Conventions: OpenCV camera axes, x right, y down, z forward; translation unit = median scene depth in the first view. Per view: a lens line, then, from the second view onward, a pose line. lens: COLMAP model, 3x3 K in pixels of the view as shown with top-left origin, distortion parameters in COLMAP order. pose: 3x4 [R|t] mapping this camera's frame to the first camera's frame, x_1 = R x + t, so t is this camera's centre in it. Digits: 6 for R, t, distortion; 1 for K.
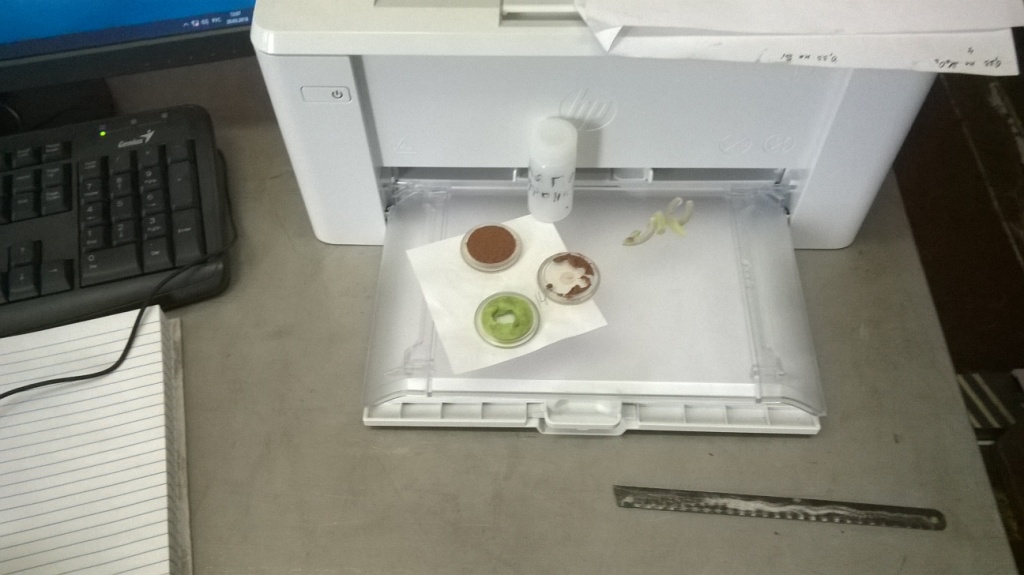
lens RADIAL K [[850.4, 0, 509.2], [0, 850.4, 309.0], [0, 0, 1]] dist [0.088681, -0.195386]
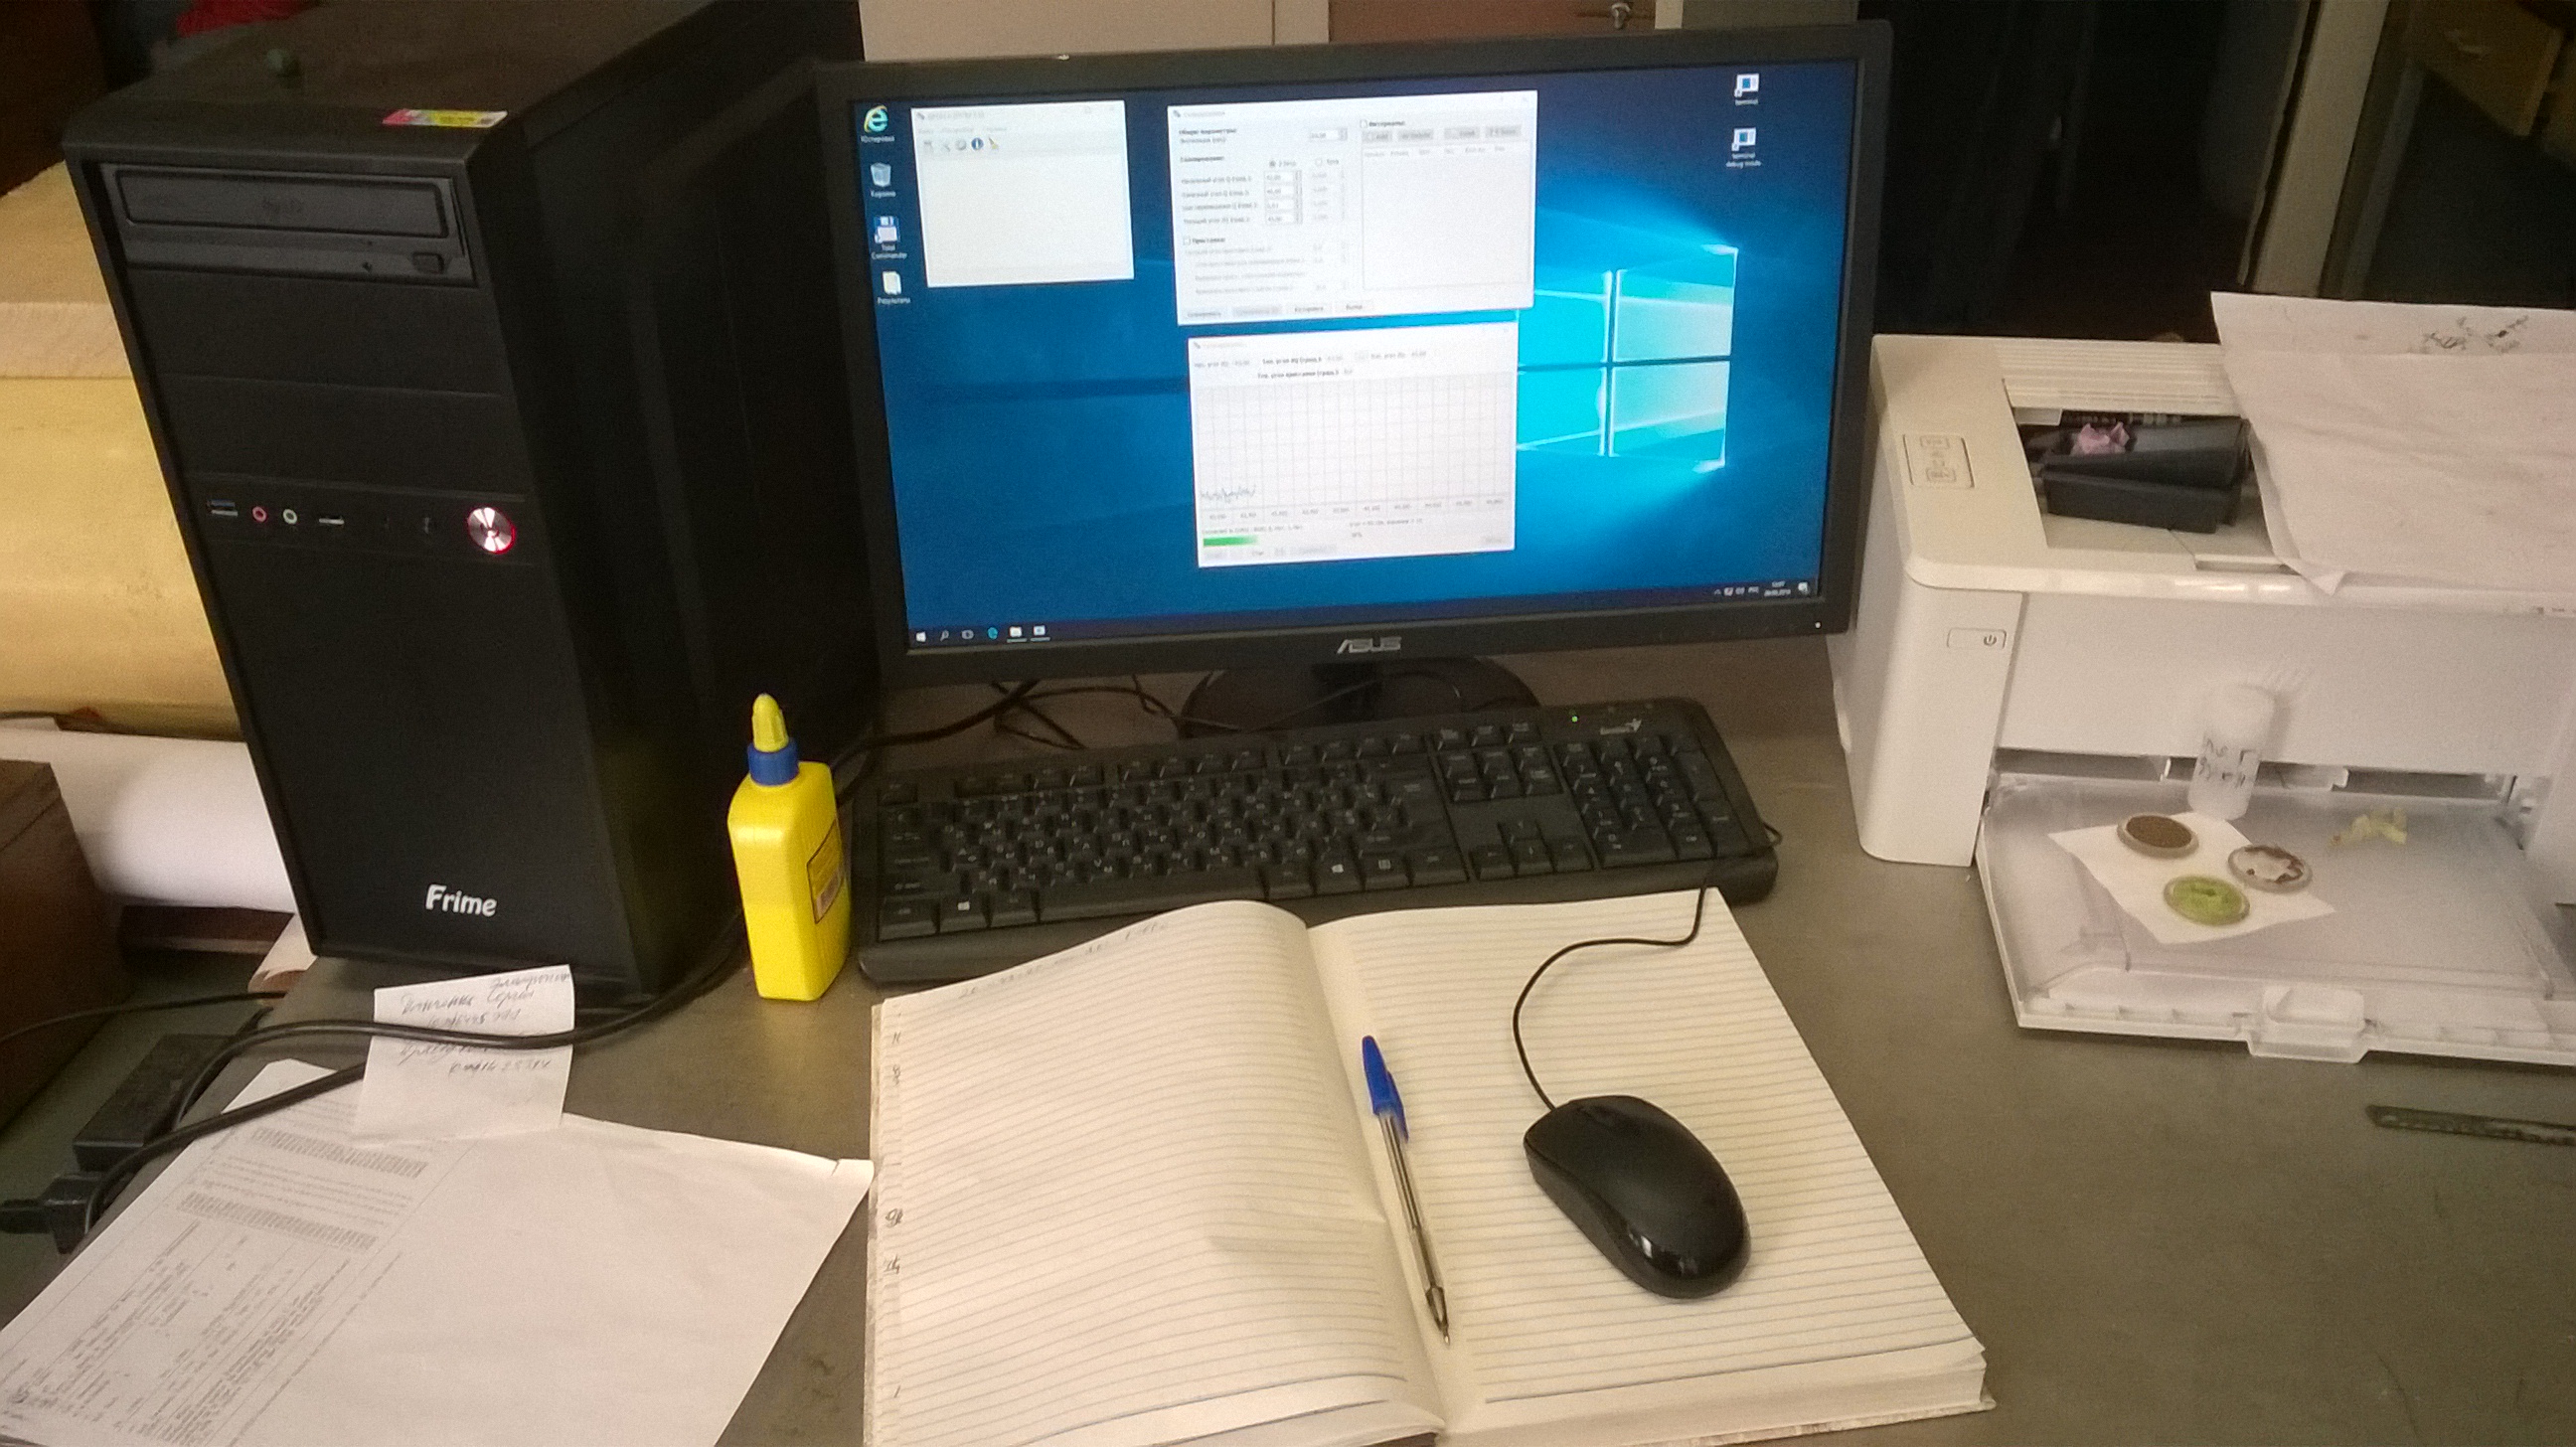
lens RADIAL K [[2102.6, 0, 1288.0], [0, 2102.6, 723.5], [0, 0, 1]] dist [-0.005020, -0.003376]
pose [[0.993451, 0.063134, -0.095233, -0.662583], [-0.096753, 0.908191, -0.407221, 0.727373], [0.060781, 0.413768, 0.908351, -0.906600]]
